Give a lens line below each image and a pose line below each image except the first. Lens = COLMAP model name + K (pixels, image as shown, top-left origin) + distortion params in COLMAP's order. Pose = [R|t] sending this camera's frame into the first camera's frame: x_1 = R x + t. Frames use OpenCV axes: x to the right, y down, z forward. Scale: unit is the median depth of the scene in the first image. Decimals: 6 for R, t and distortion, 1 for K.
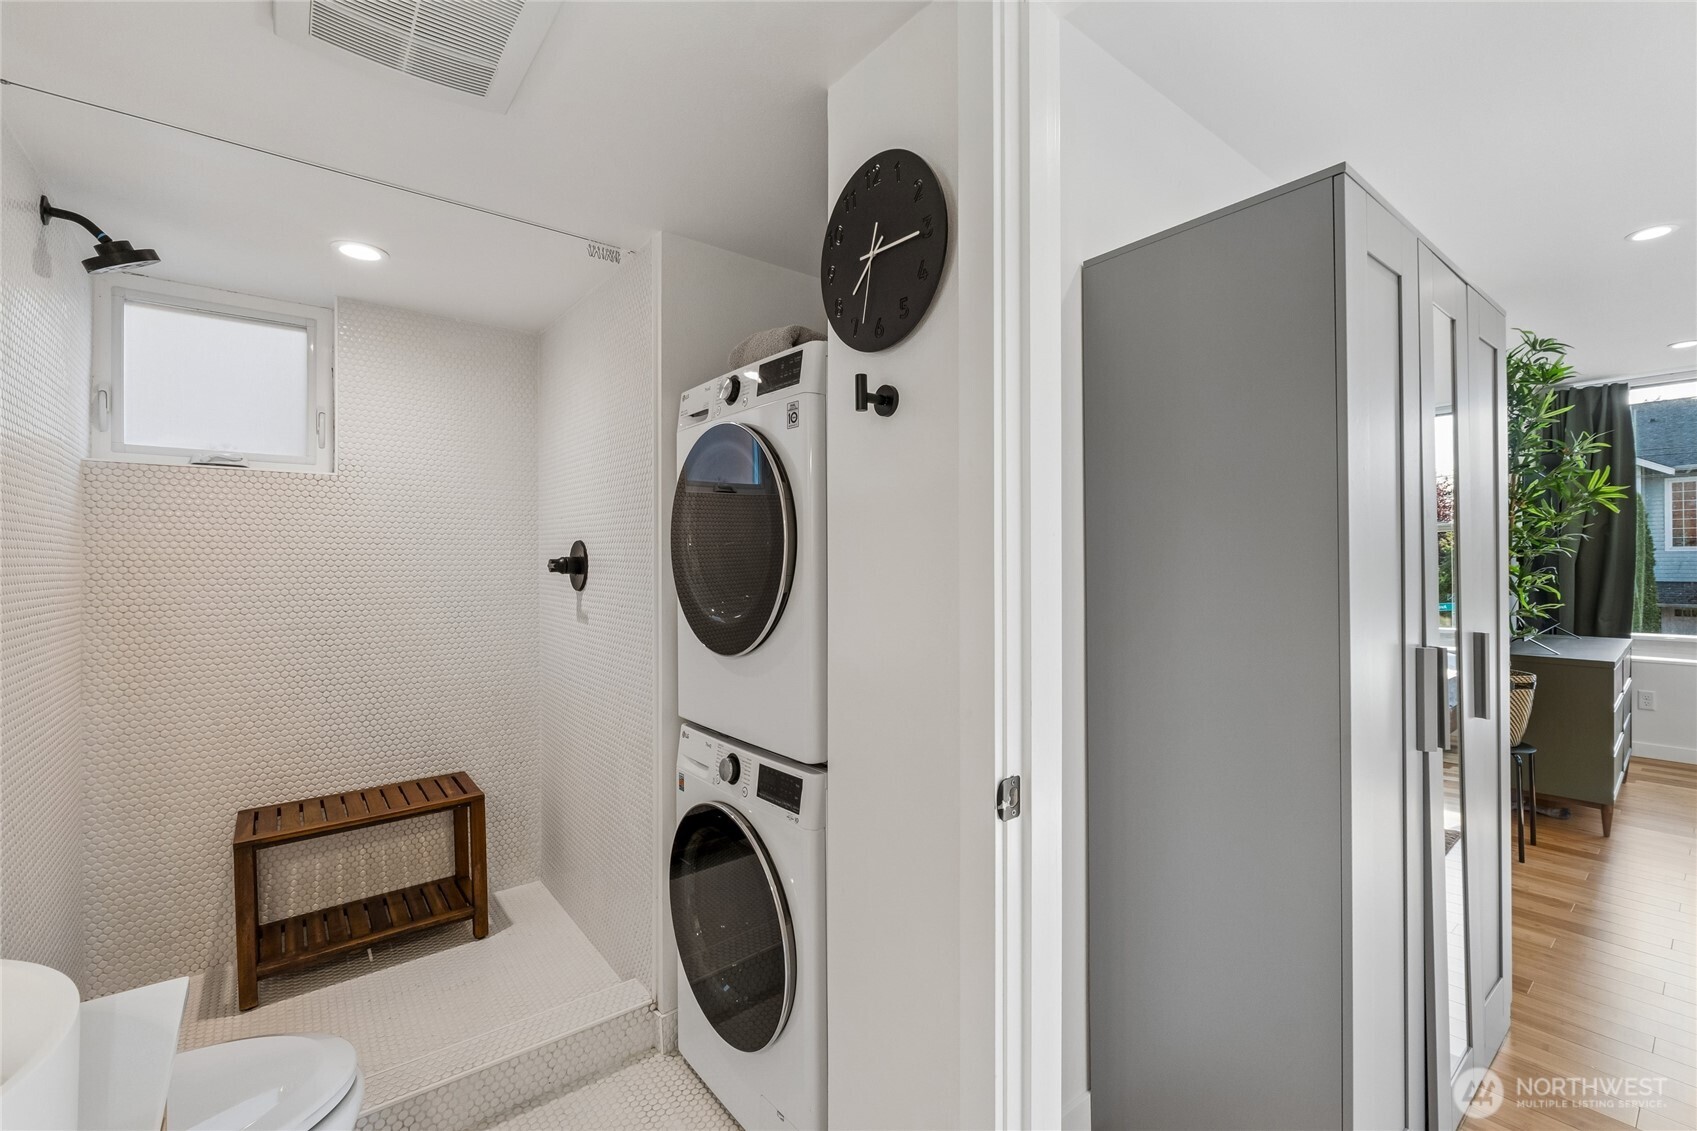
lens RADIAL K [[706.0, 0, 855.6], [0, 706.0, 560.5], [0, 0, 1]] dist [-0.008324, -0.000383]
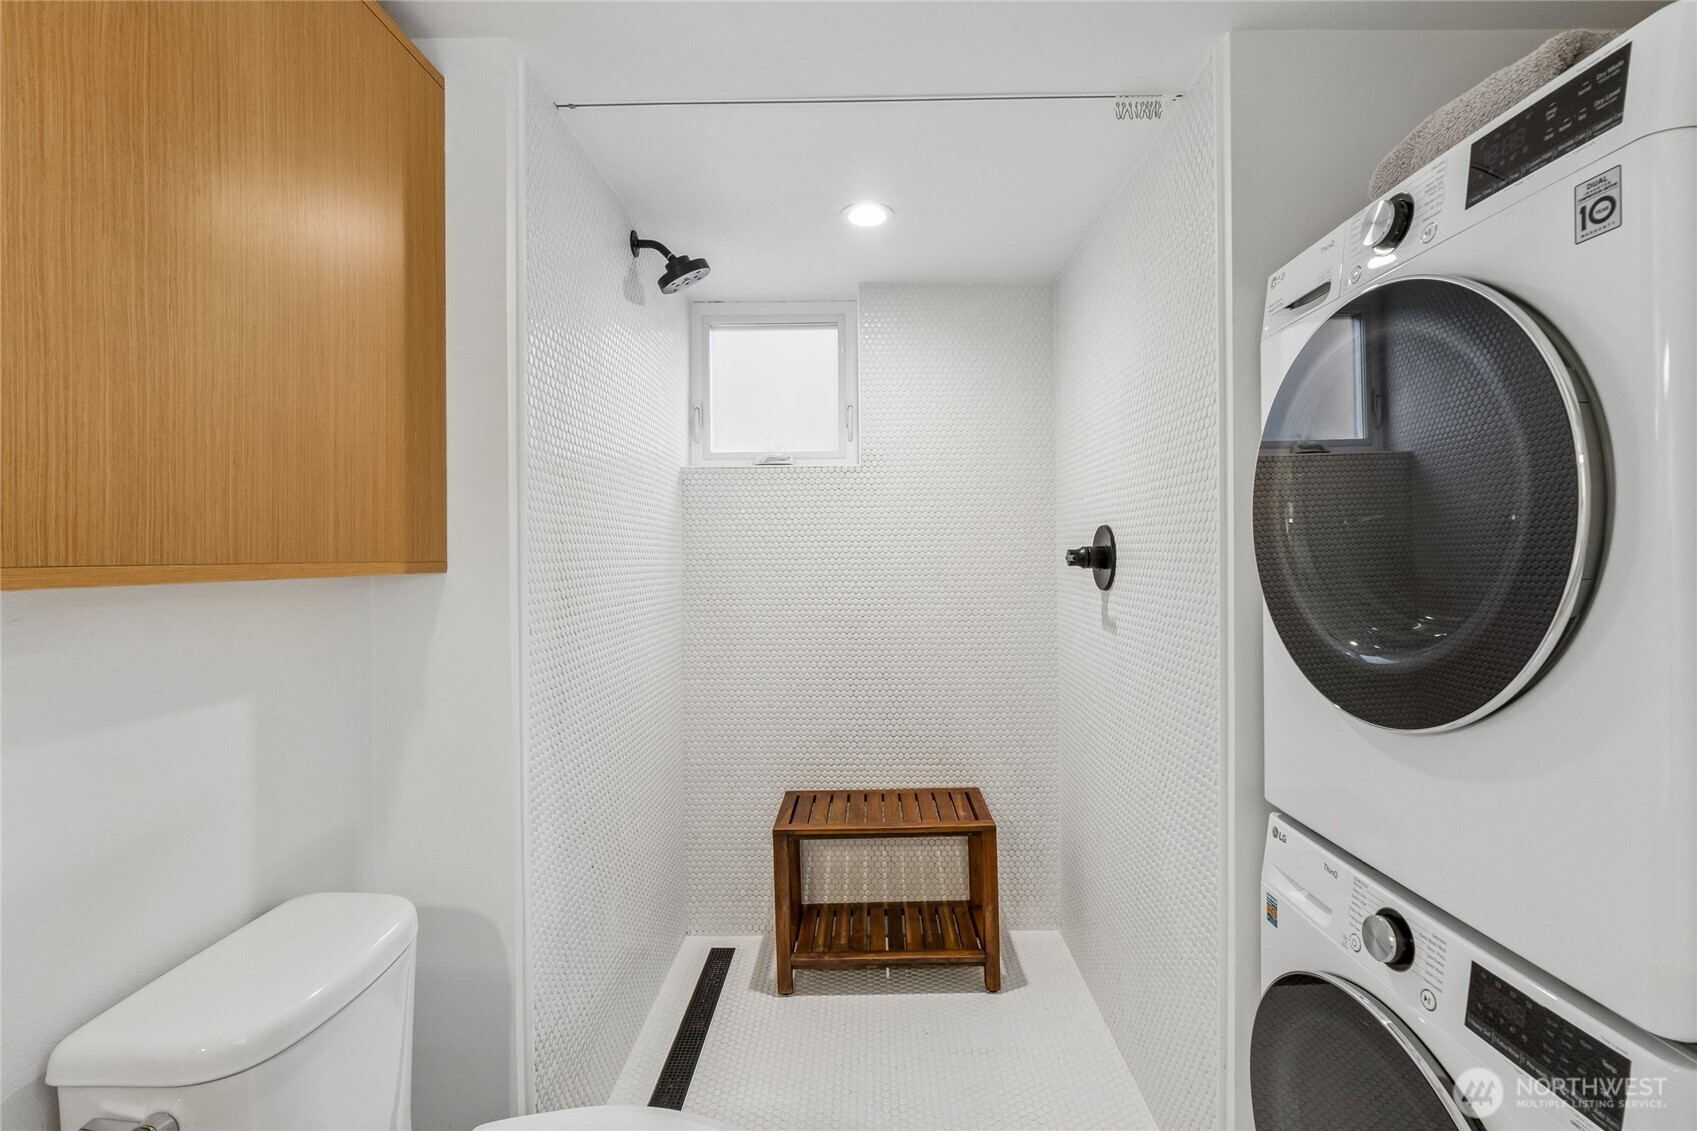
lens RADIAL K [[706.0, 0, 866.1], [0, 706.0, 560.0], [0, 0, 1]] dist [-0.008324, -0.000383]
pose [[0.768846, -0.000387, -0.639433, -0.115938], [0.006556, 0.999952, 0.007278, 0.002741], [0.639400, -0.009788, 0.768812, 0.279587]]
